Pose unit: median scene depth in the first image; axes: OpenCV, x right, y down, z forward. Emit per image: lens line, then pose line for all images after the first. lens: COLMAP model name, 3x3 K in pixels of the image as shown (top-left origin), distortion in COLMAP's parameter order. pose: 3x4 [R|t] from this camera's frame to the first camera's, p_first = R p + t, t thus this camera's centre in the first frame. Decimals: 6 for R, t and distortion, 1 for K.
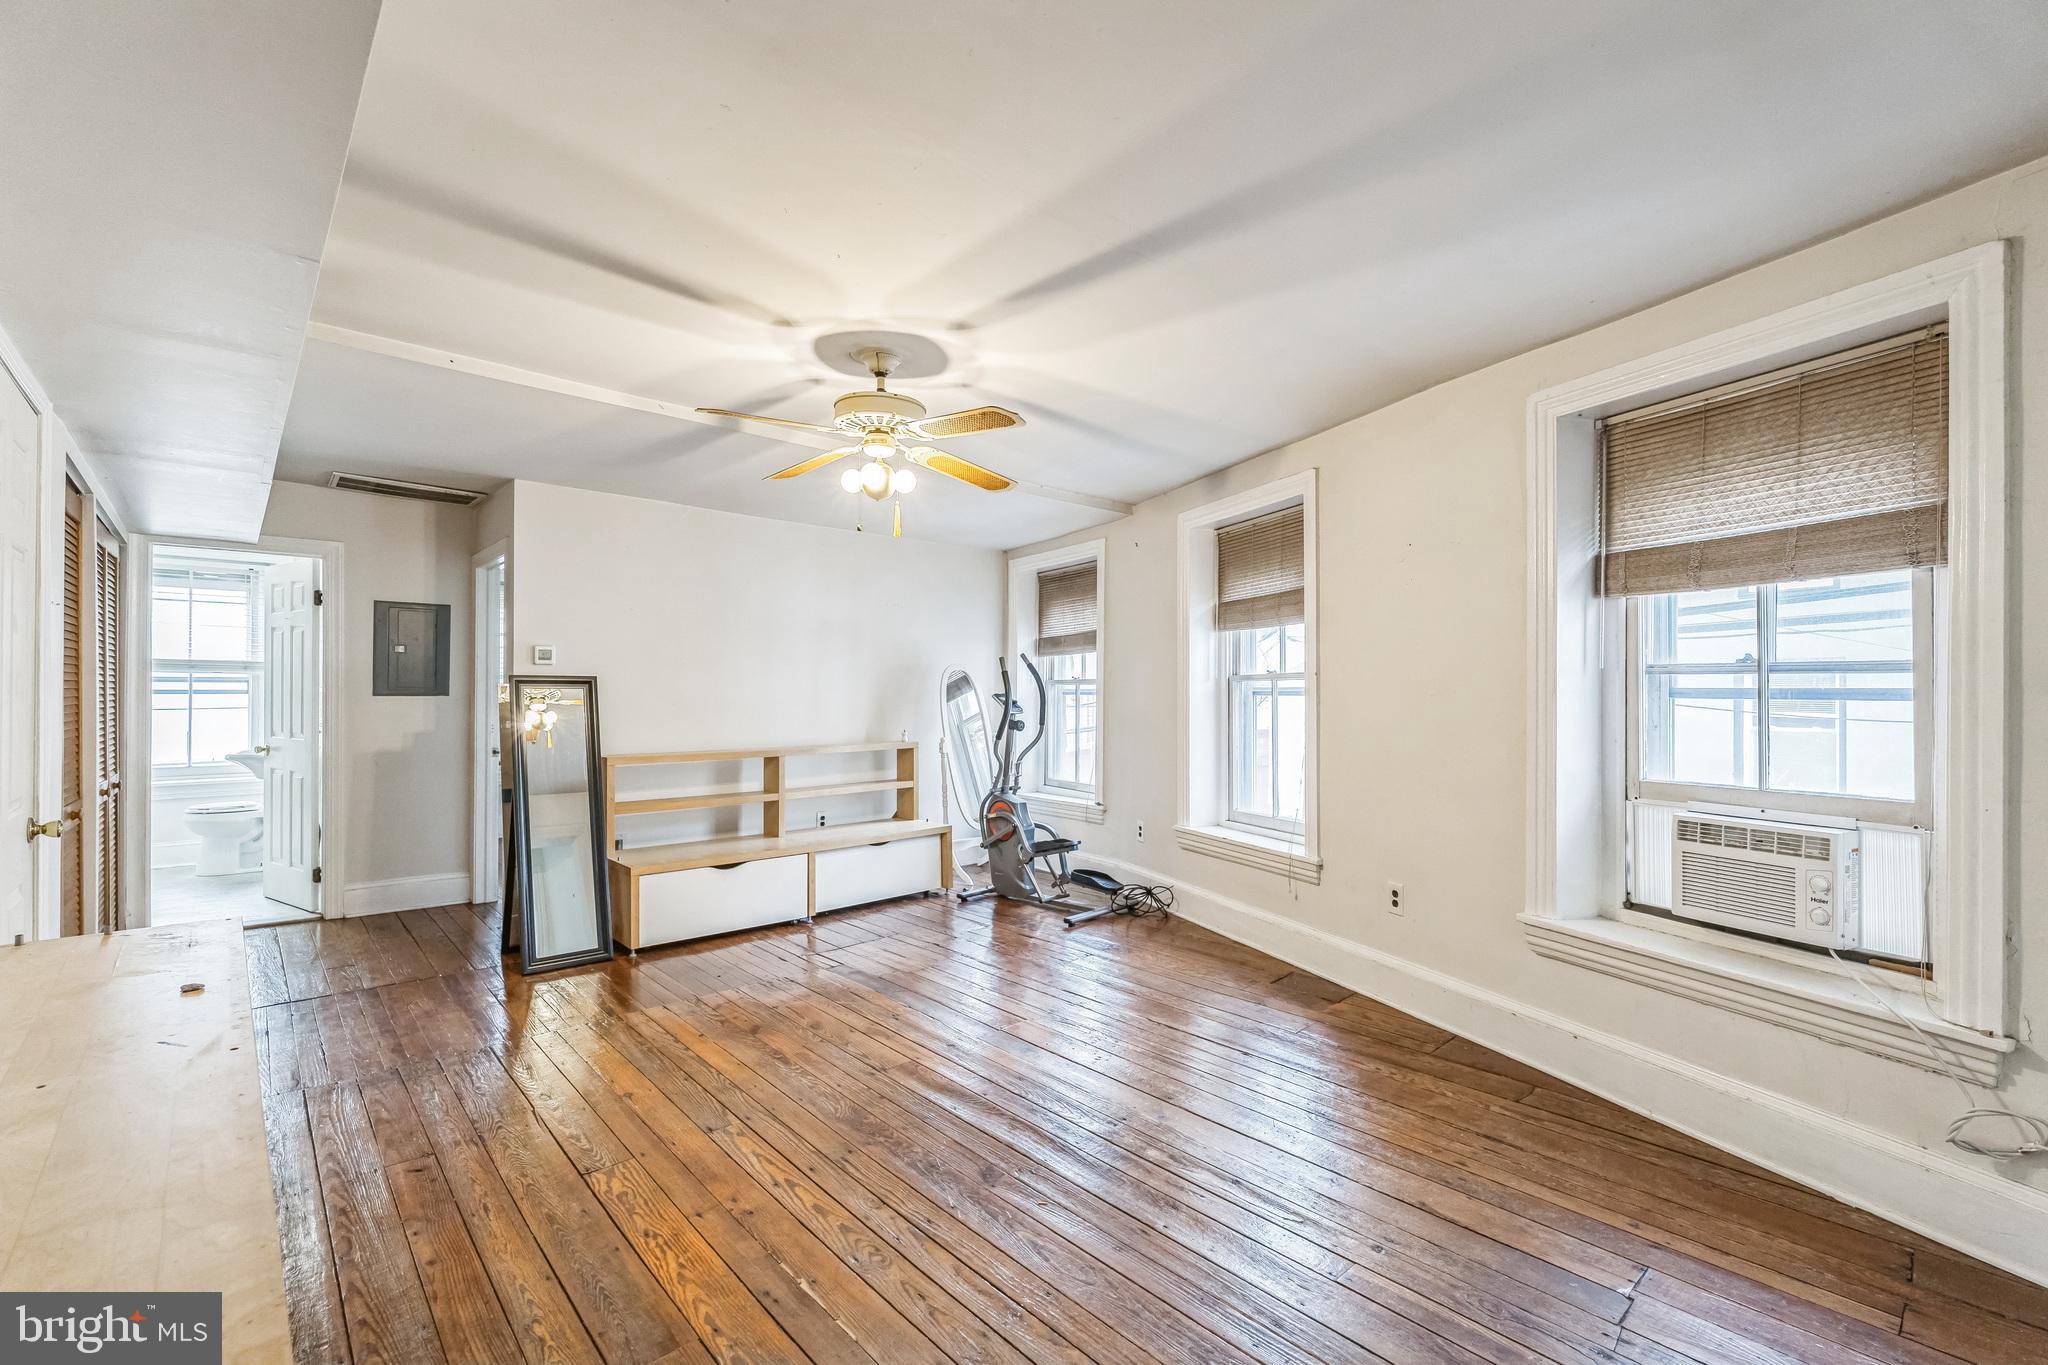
lens RADIAL K [[893.0, 0, 1024.0], [0, 893.0, 682.5], [0, 0, 1]] dist [-0.002251, 0.000326]
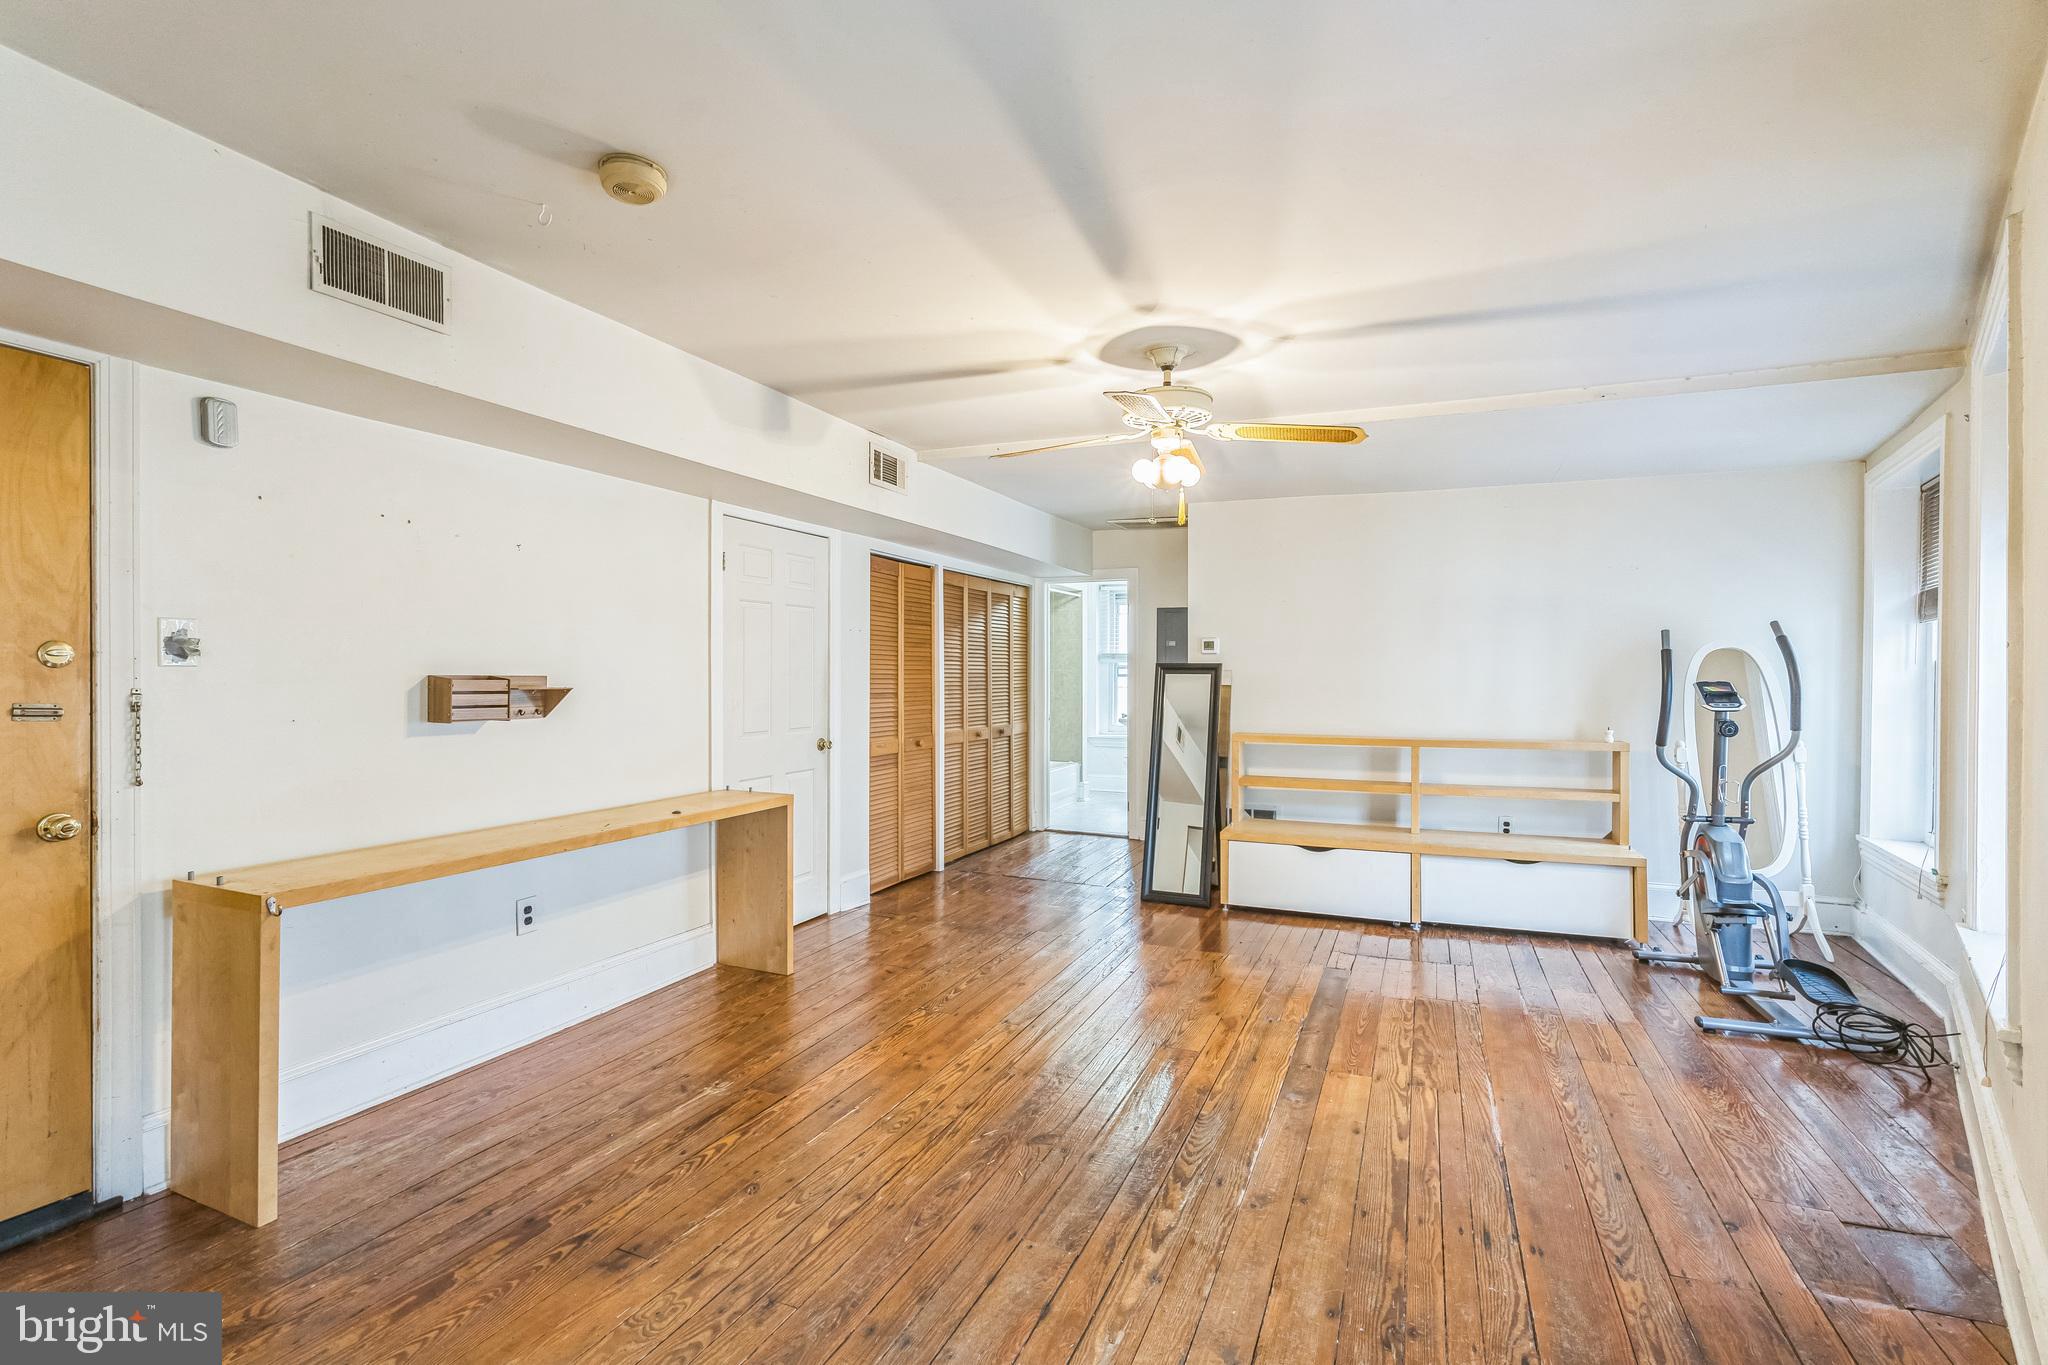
lens RADIAL K [[905.9, 0, 1028.6], [0, 905.9, 670.5], [0, 0, 1]] dist [-0.000413, 0.000305]
pose [[0.425418, -0.002893, -0.904992, 0.531392], [0.007576, 0.999971, 0.000365, 0.000176], [0.904965, -0.007012, 0.425428, 0.307828]]
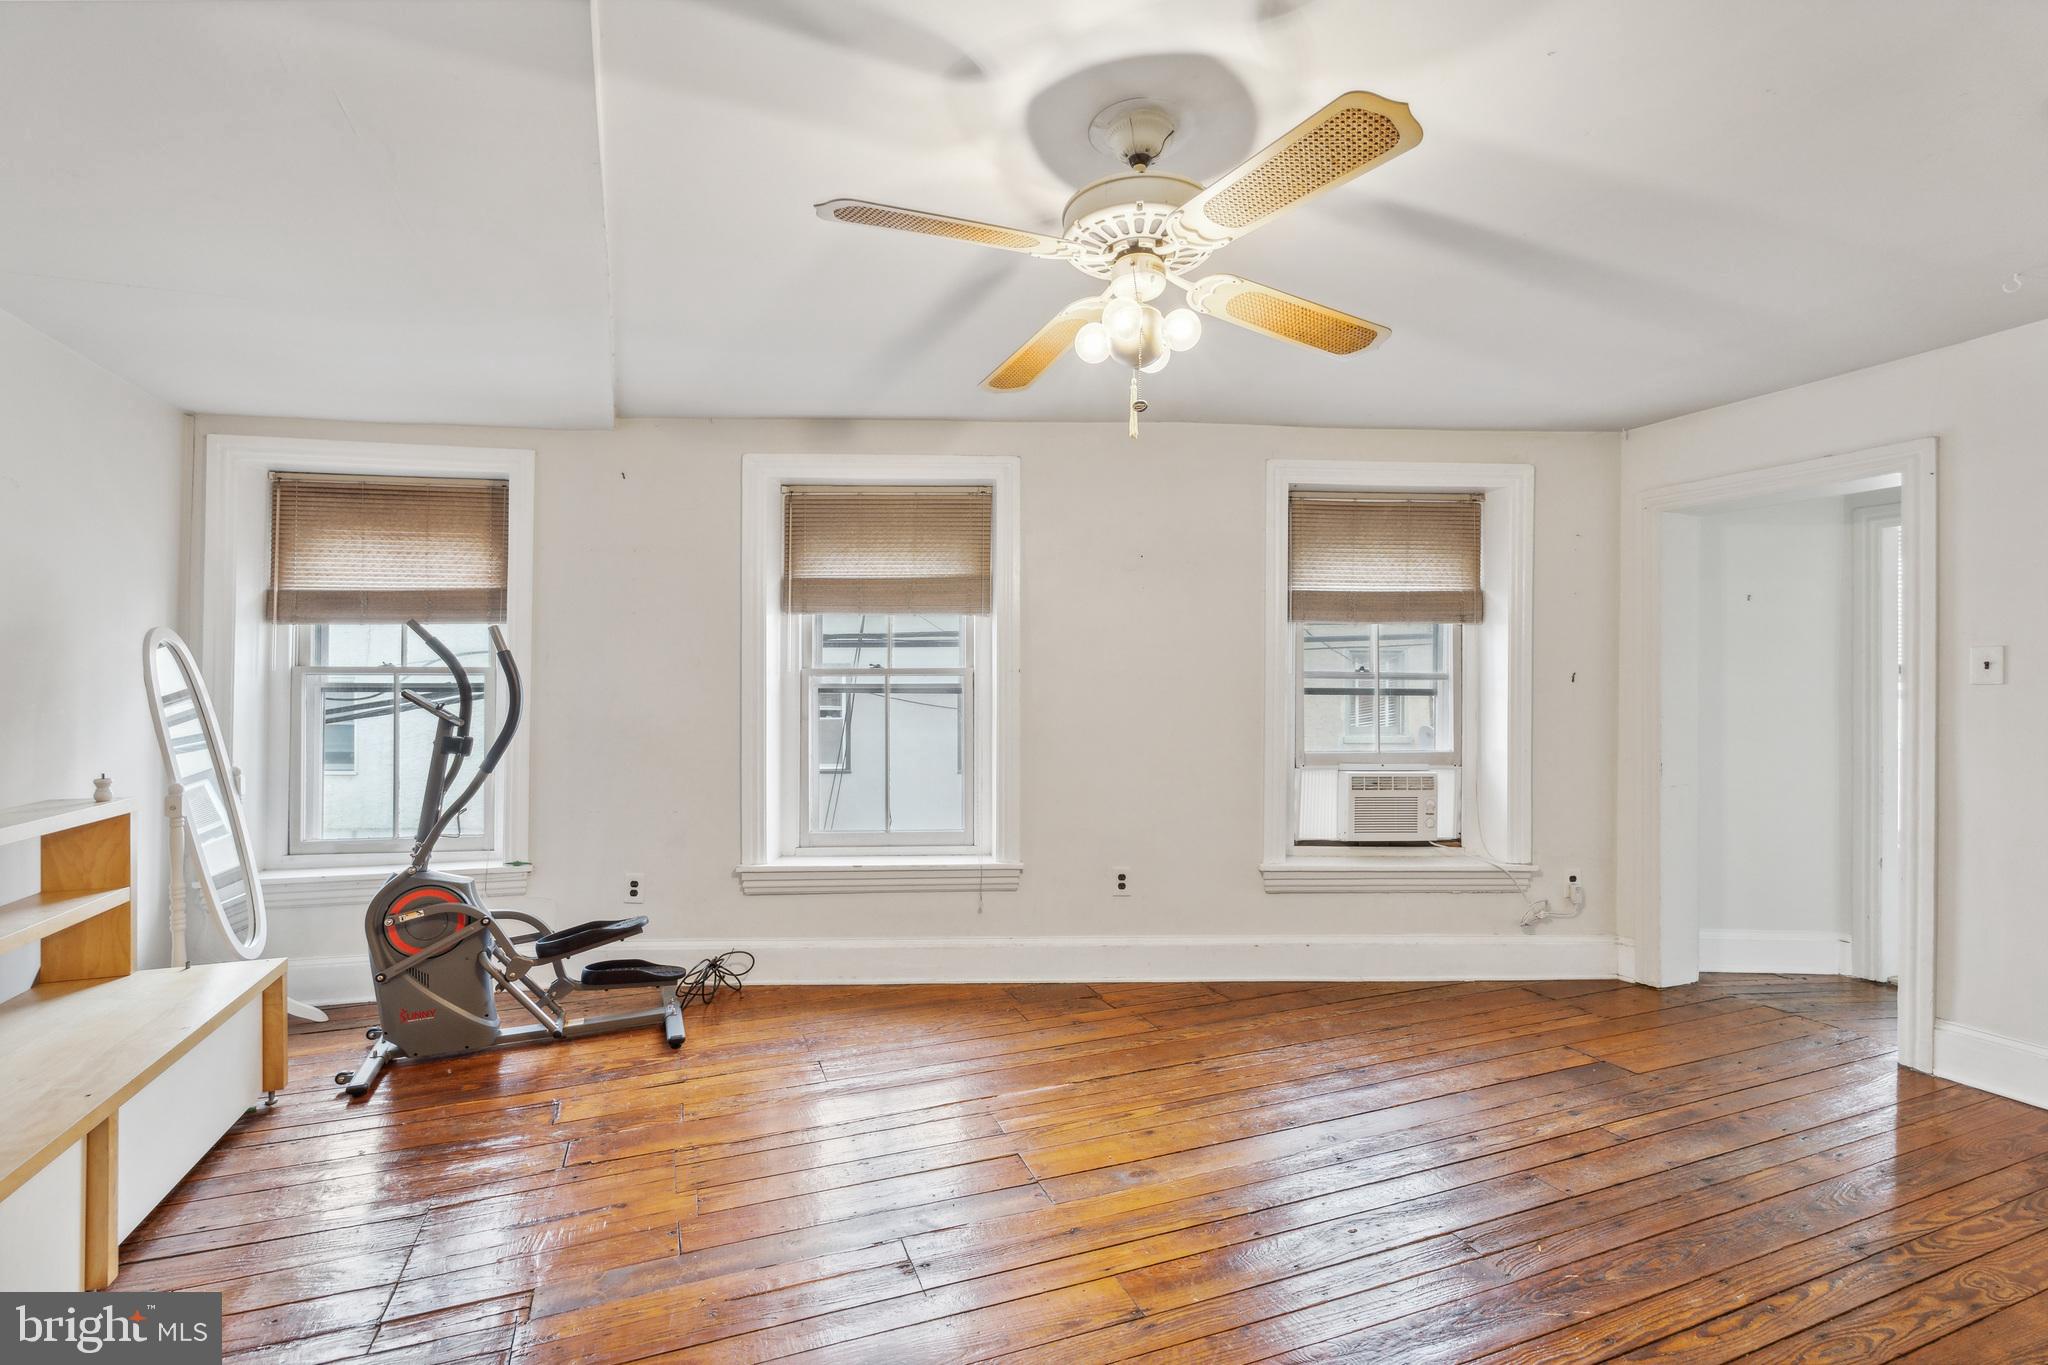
lens RADIAL K [[893.0, 0, 1024.0], [0, 893.0, 682.5], [0, 0, 1]] dist [-0.002251, 0.000326]
pose [[0.357565, 0.010836, 0.933825, -0.558088], [-0.013392, 0.999889, -0.006475, 0.008818], [-0.933792, -0.010191, 0.357671, 0.637892]]
